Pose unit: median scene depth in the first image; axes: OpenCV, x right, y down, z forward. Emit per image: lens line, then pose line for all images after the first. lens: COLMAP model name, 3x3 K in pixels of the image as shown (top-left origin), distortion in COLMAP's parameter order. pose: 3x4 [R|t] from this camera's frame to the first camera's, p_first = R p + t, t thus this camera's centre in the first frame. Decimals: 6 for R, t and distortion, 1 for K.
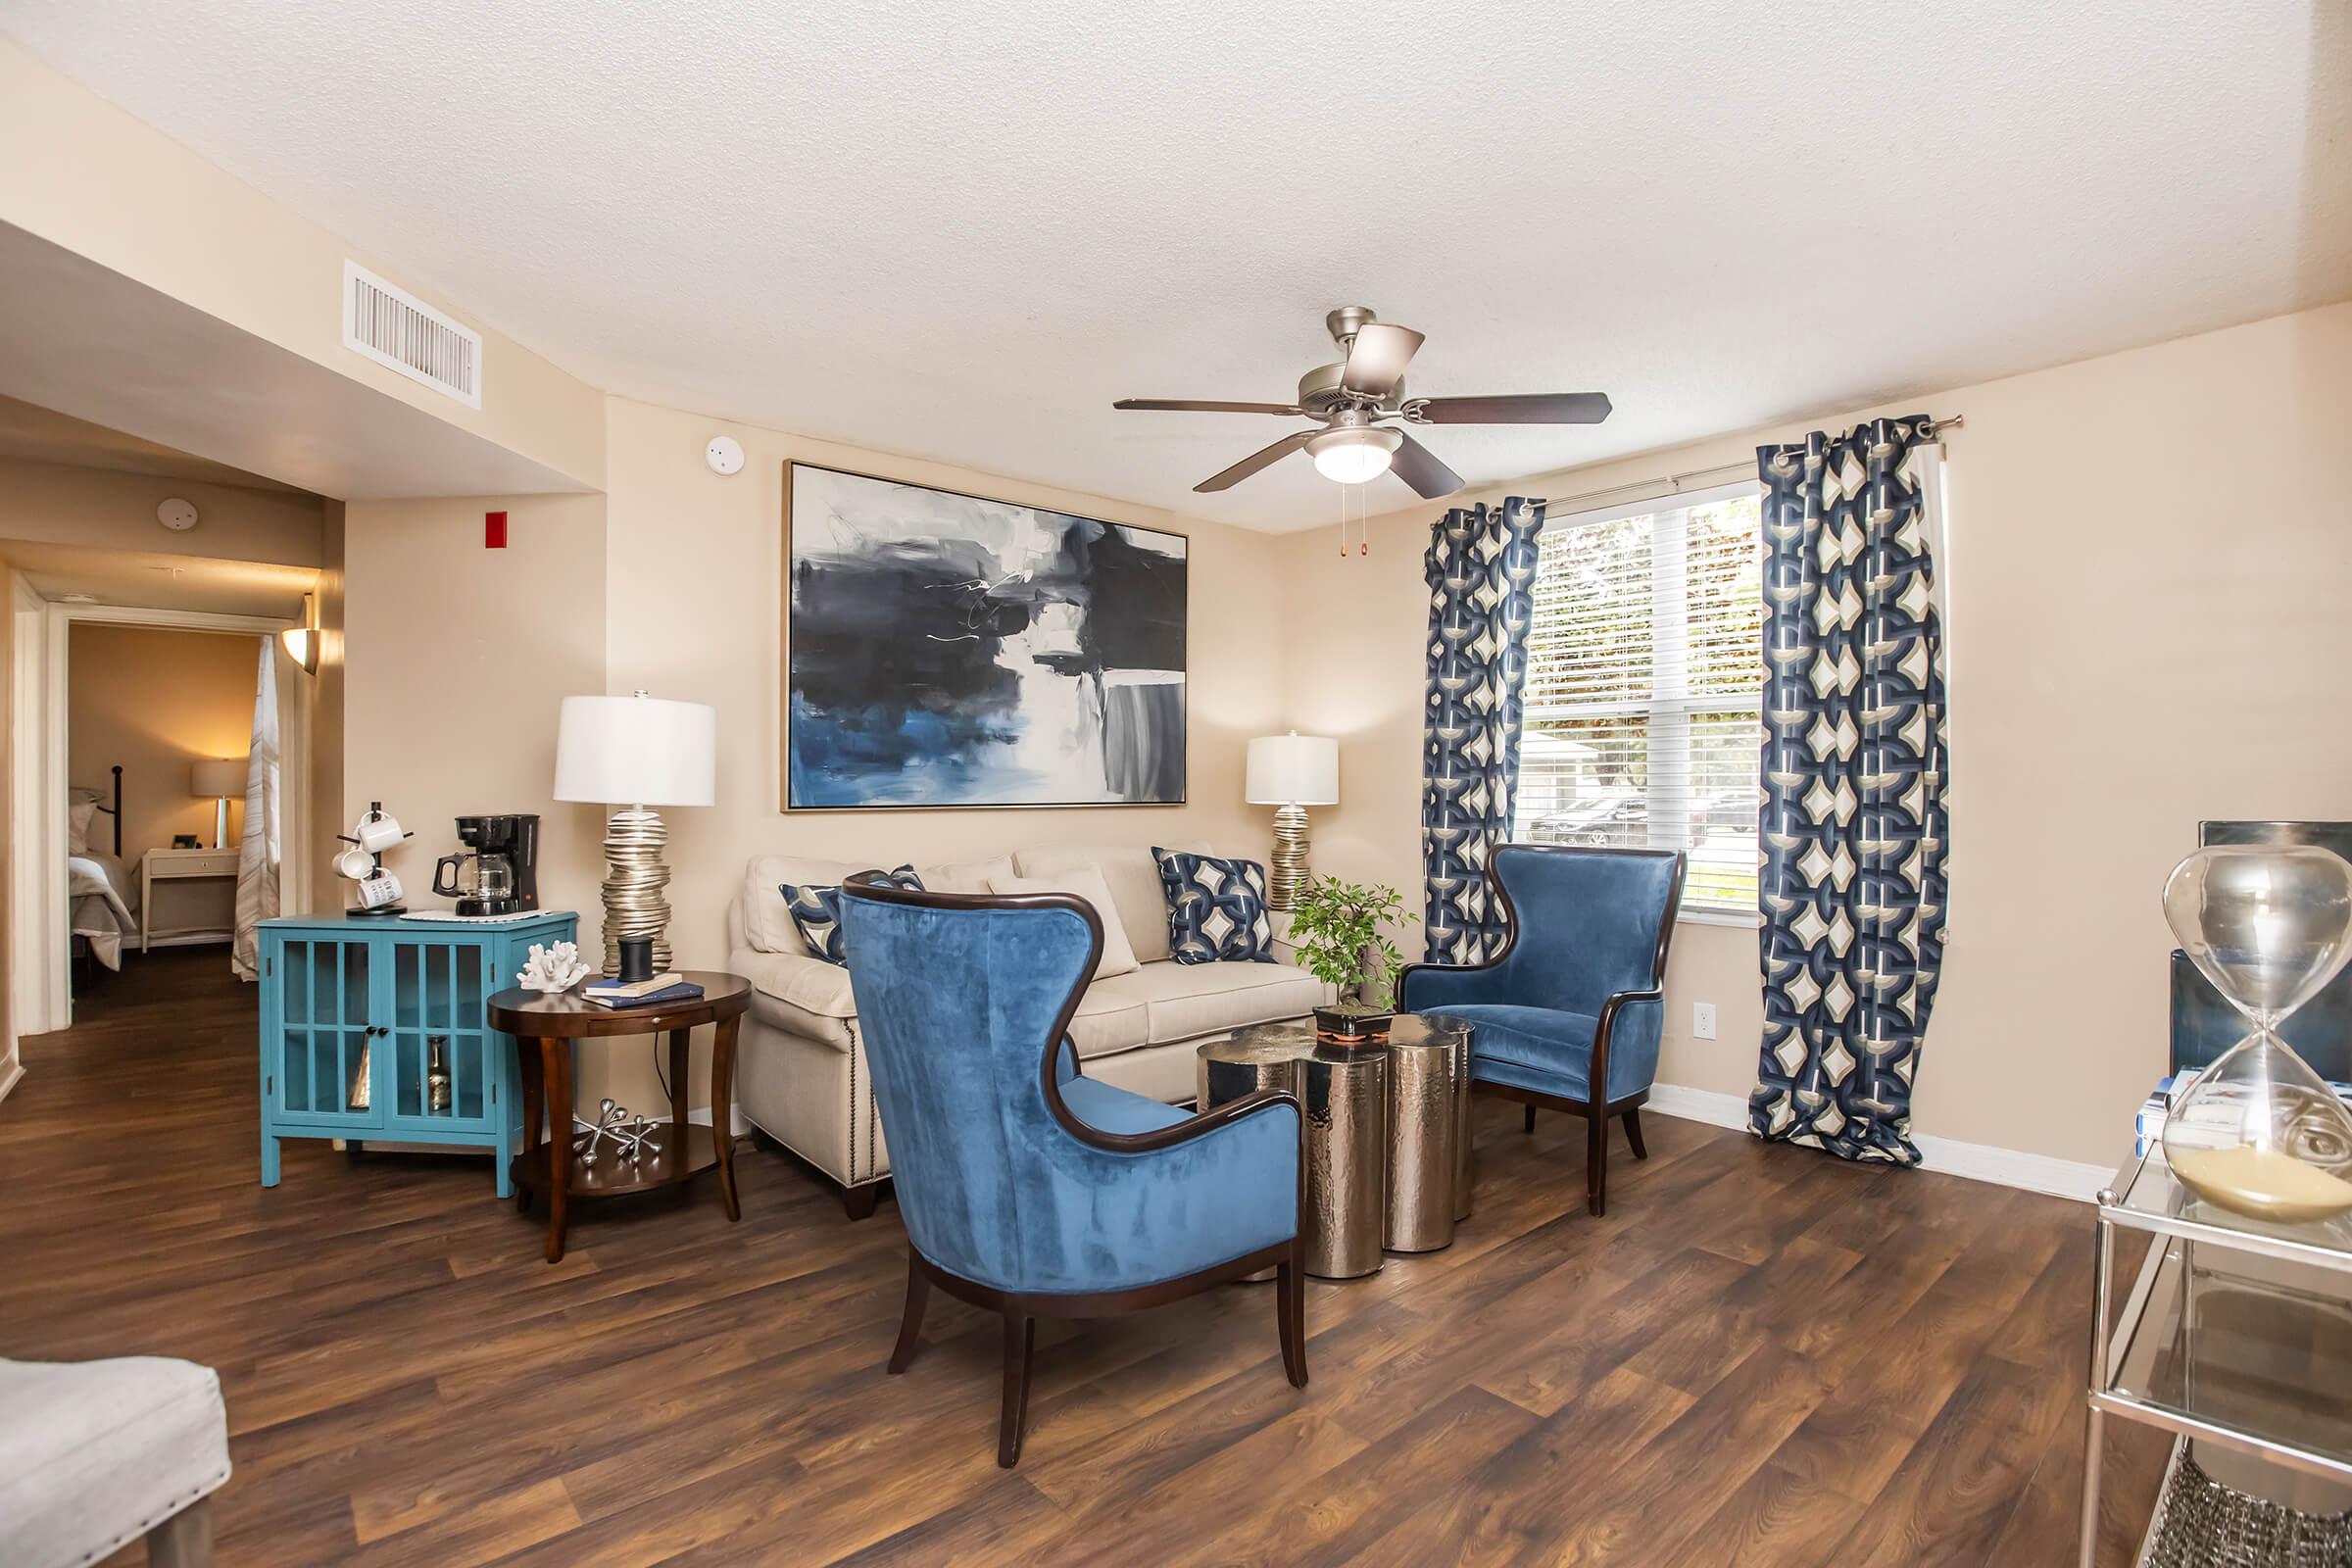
lens RADIAL K [[1097.1, 0, 1181.9], [0, 1097.1, 803.8], [0, 0, 1]] dist [-0.032886, 0.001739]
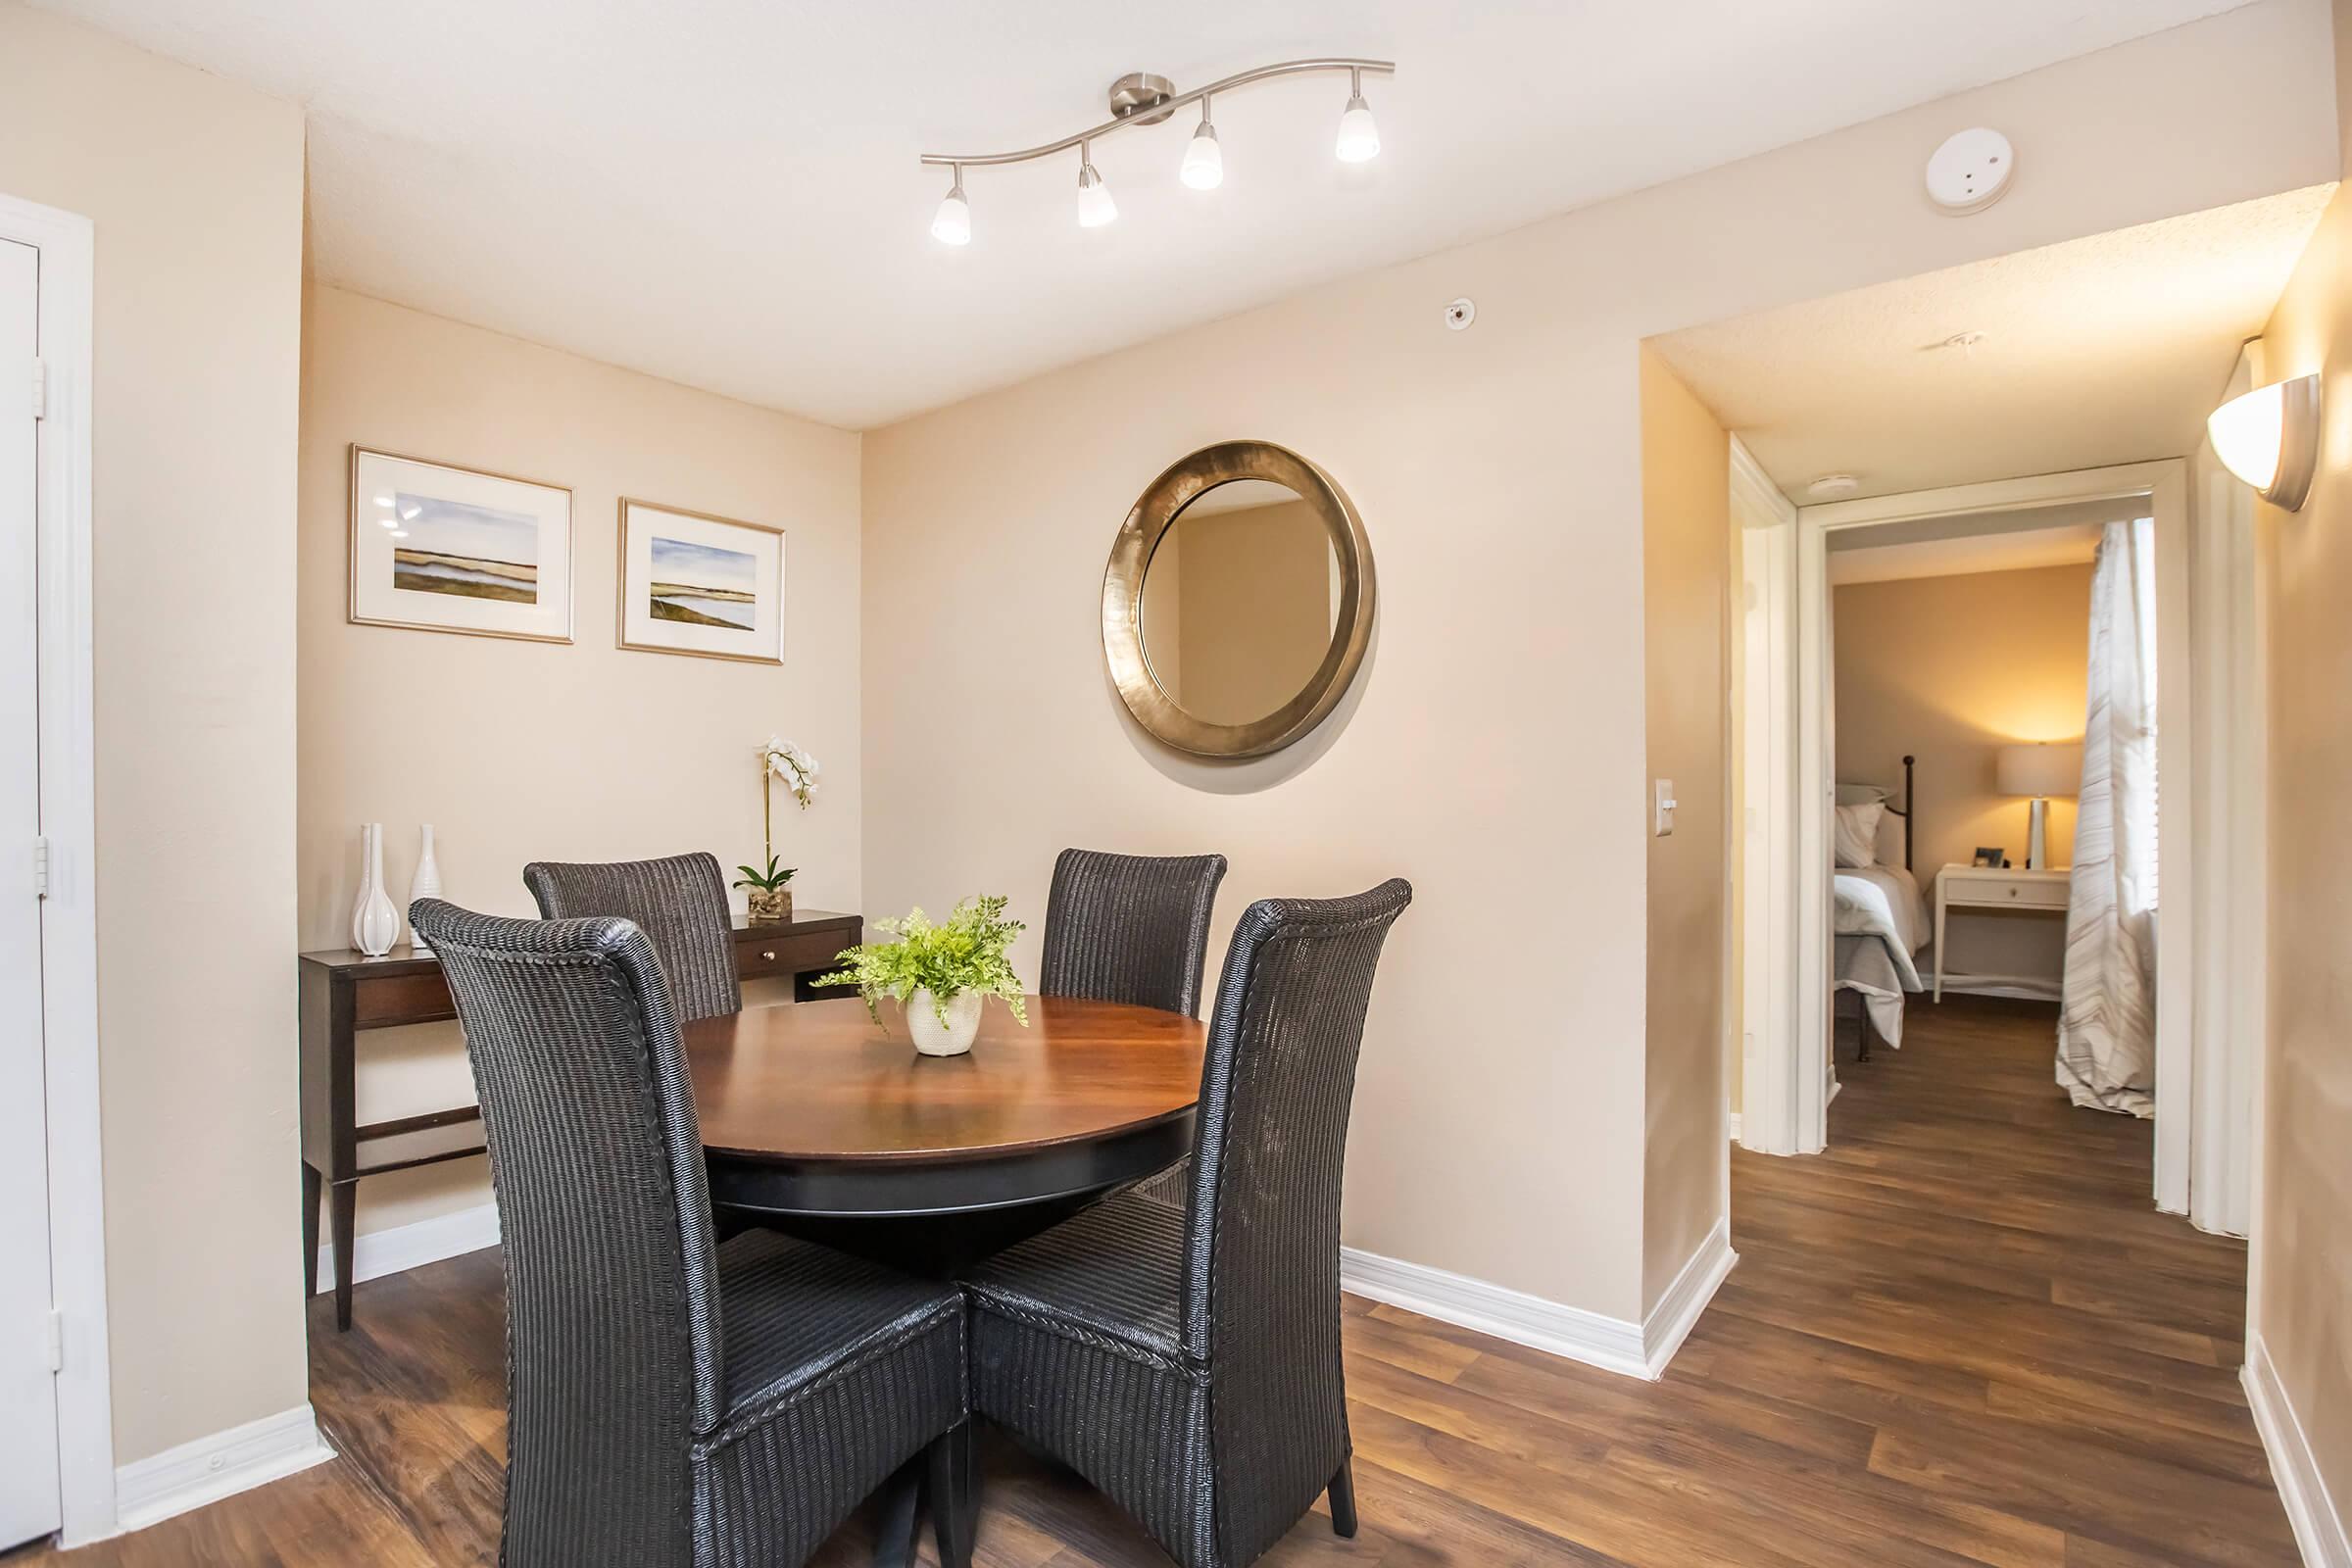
lens RADIAL K [[1175.9, 0, 1189.7], [0, 1175.9, 777.2], [0, 0, 1]] dist [-0.018442, -0.000303]
pose [[0.218588, -0.002692, -0.975814, -0.533661], [-0.012245, 0.999910, -0.005502, -0.015169], [0.975740, 0.013152, 0.218535, 0.564630]]
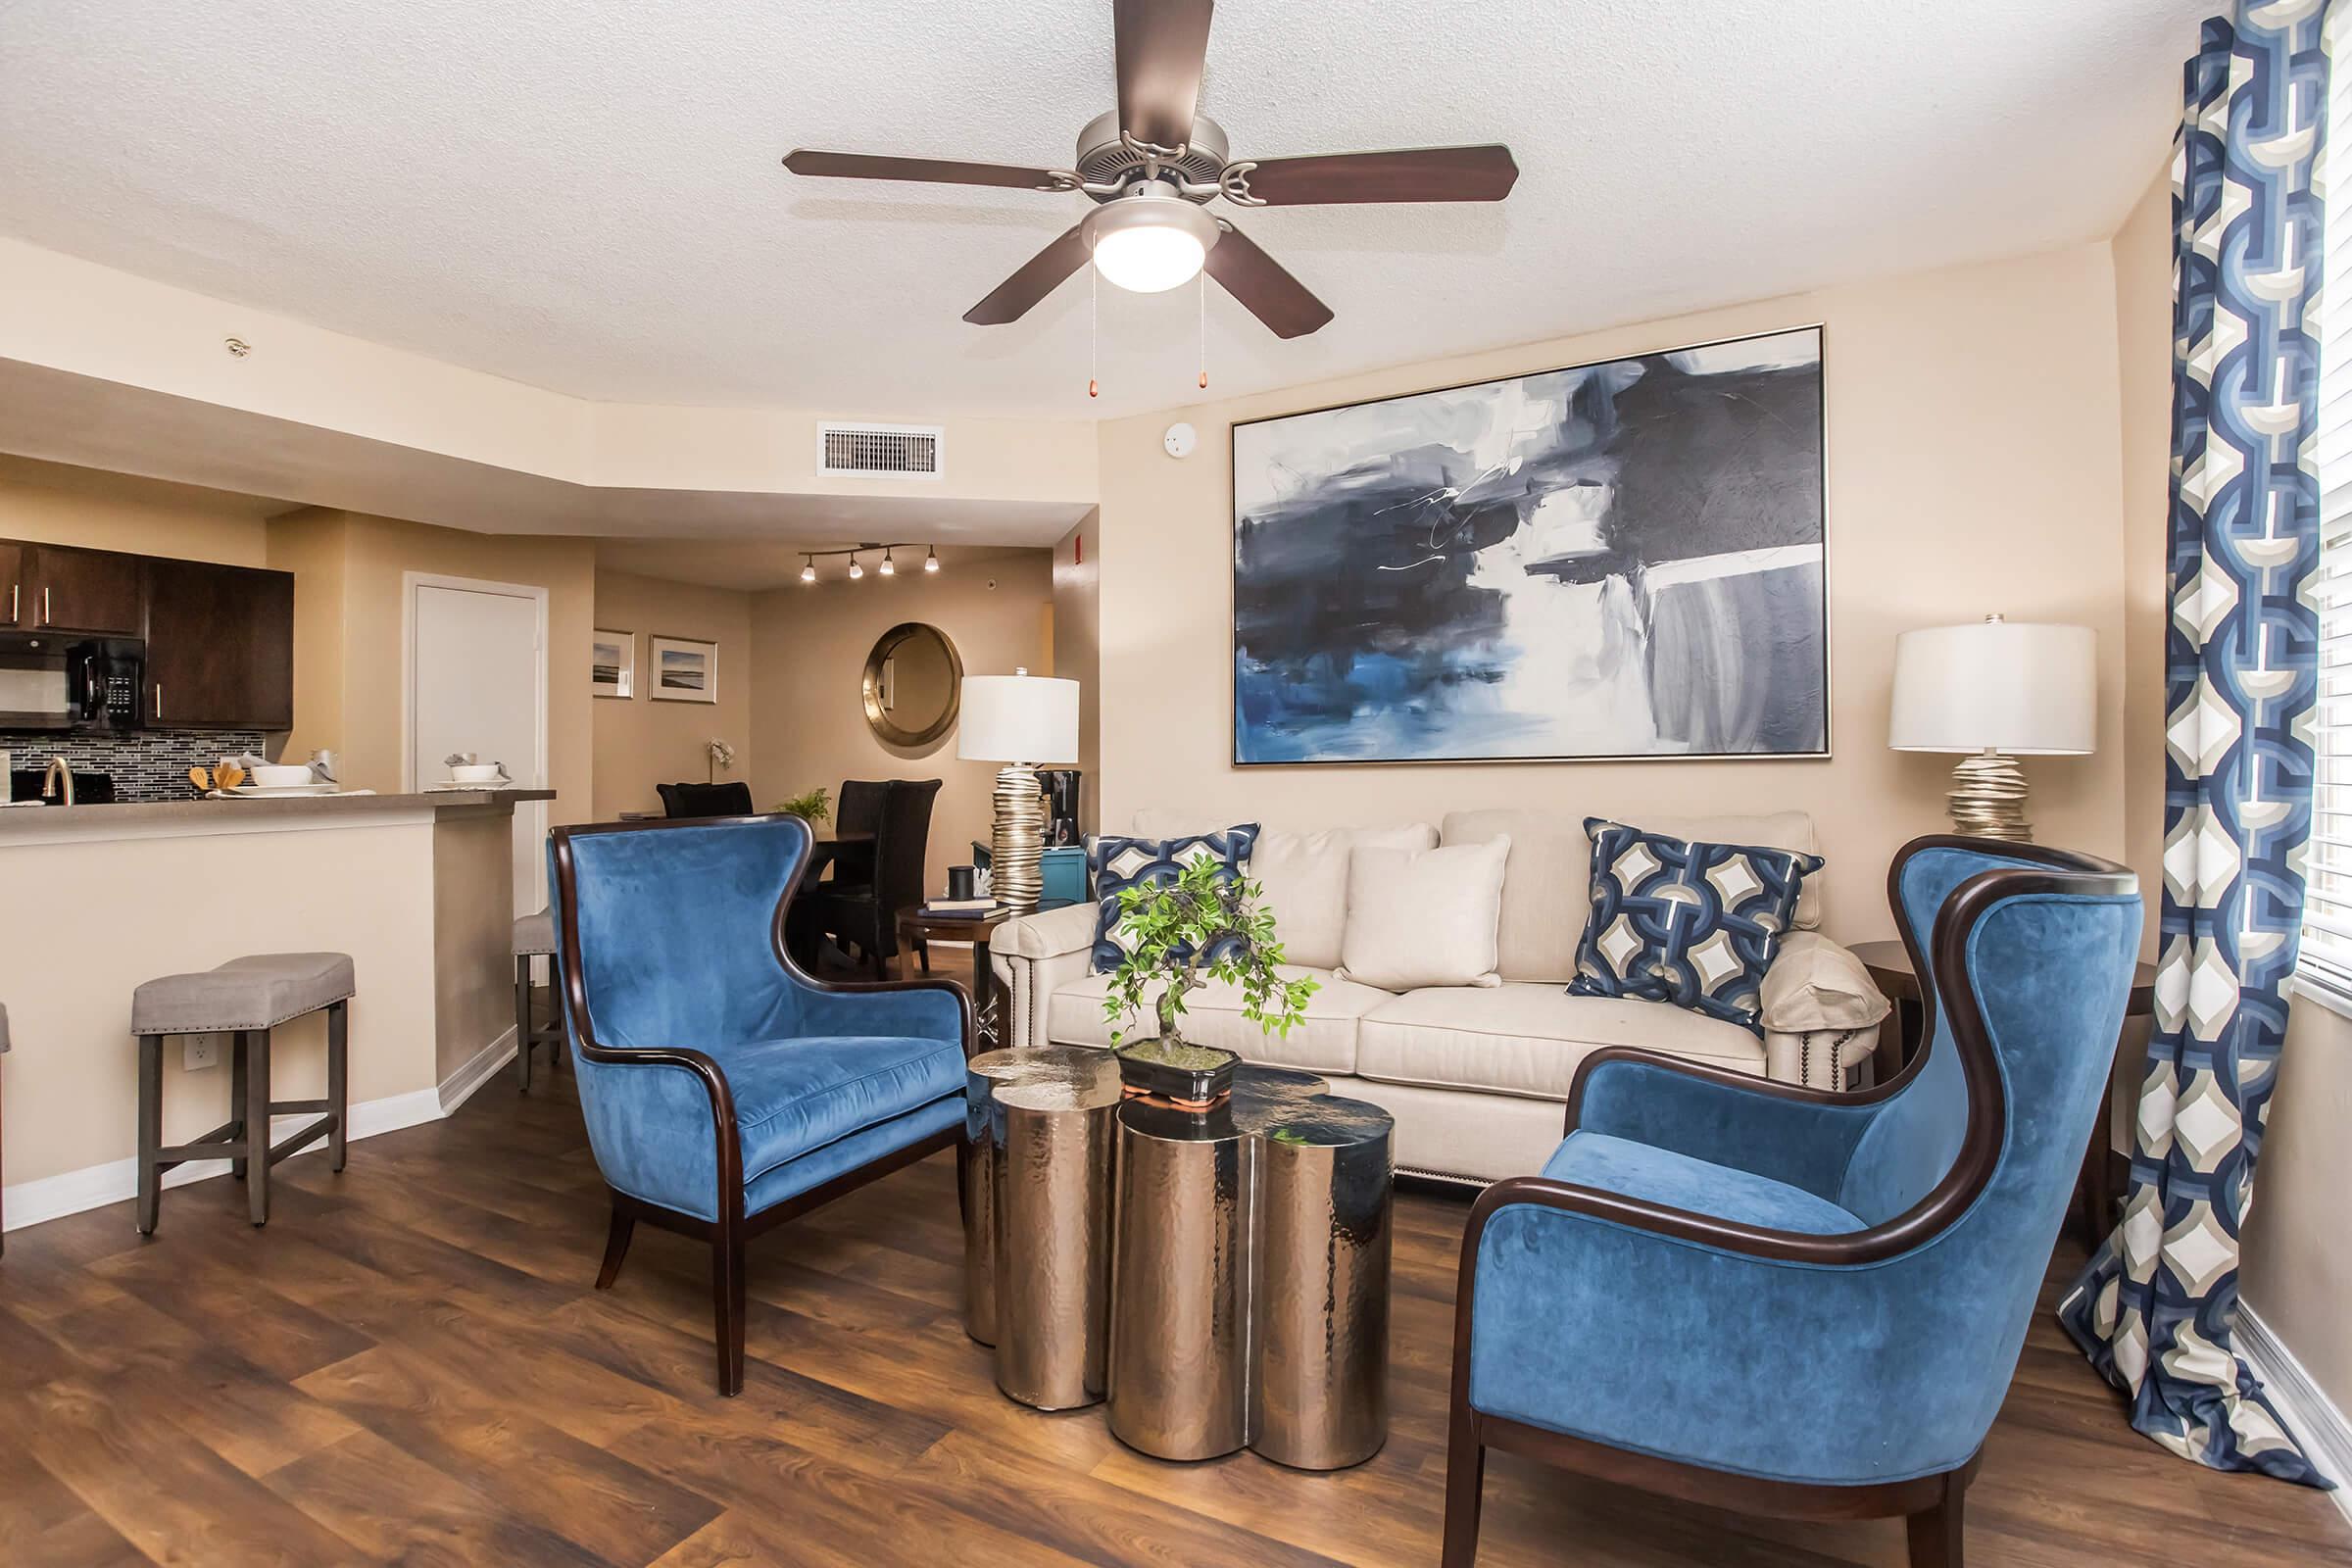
lens RADIAL K [[1149.8, 0, 1169.6], [0, 1149.8, 765.1], [0, 0, 1]] dist [-0.039246, -0.001758]
pose [[0.349625, -0.006786, -0.936865, 0.546175], [0.000367, 0.999975, -0.007106, 0.011110], [0.936889, 0.002141, 0.349619, 0.496956]]
